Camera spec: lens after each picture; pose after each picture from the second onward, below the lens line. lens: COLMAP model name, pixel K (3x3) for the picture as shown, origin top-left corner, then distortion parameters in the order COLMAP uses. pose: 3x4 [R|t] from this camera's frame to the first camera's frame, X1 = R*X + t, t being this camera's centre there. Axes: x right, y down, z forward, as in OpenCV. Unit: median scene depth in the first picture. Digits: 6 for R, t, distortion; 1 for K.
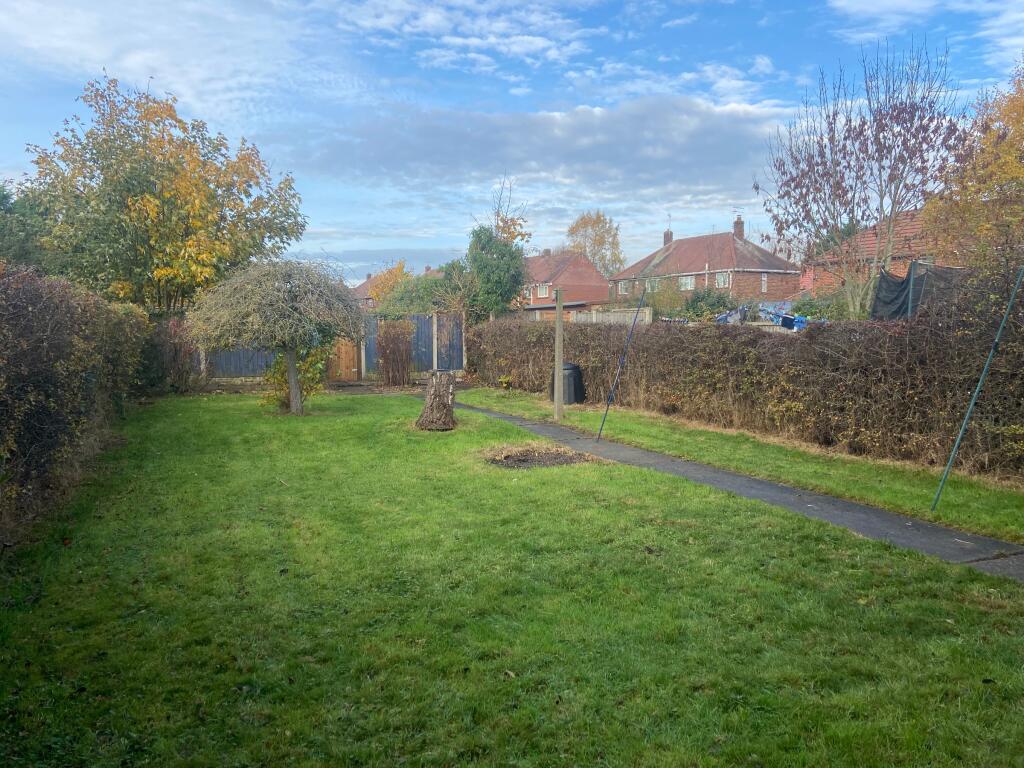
lens RADIAL K [[776.1, 0, 505.3], [0, 776.1, 366.7], [0, 0, 1]] dist [0.075860, -0.070695]
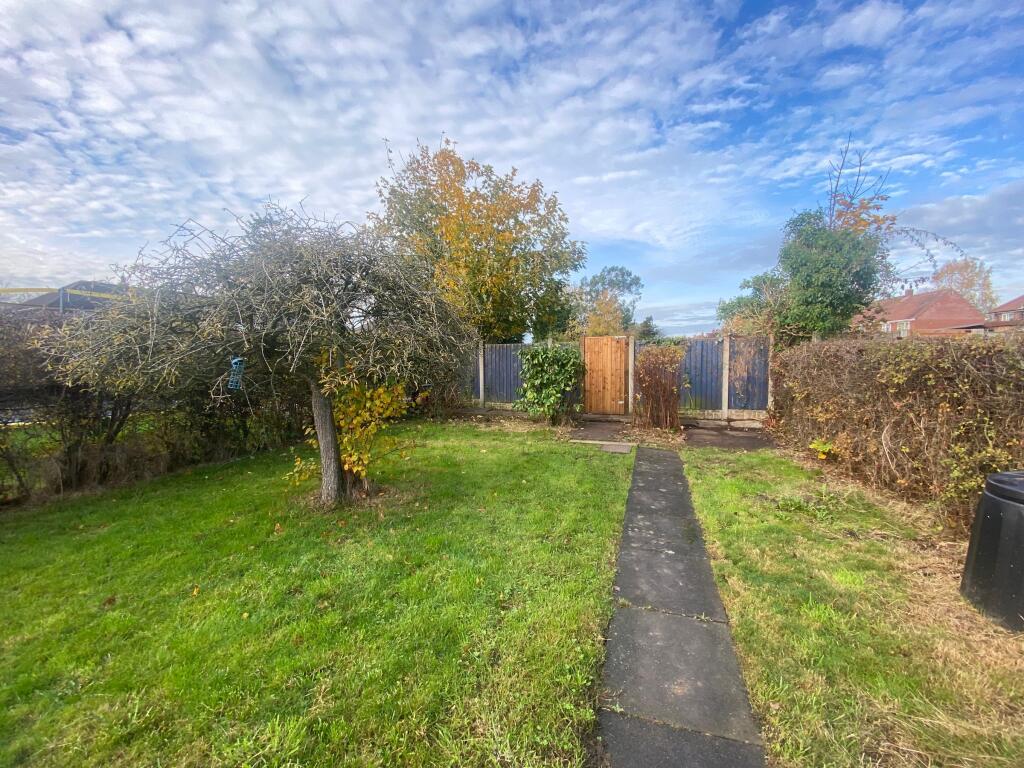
lens RADIAL K [[412.4, 0, 514.4], [0, 412.4, 381.2], [0, 0, 1]] dist [0.025251, -0.020229]
pose [[0.766818, 0.039458, -0.640650, 0.016358], [-0.035636, 0.999186, 0.018887, -0.025032], [0.640874, 0.008347, 0.767601, 0.551923]]
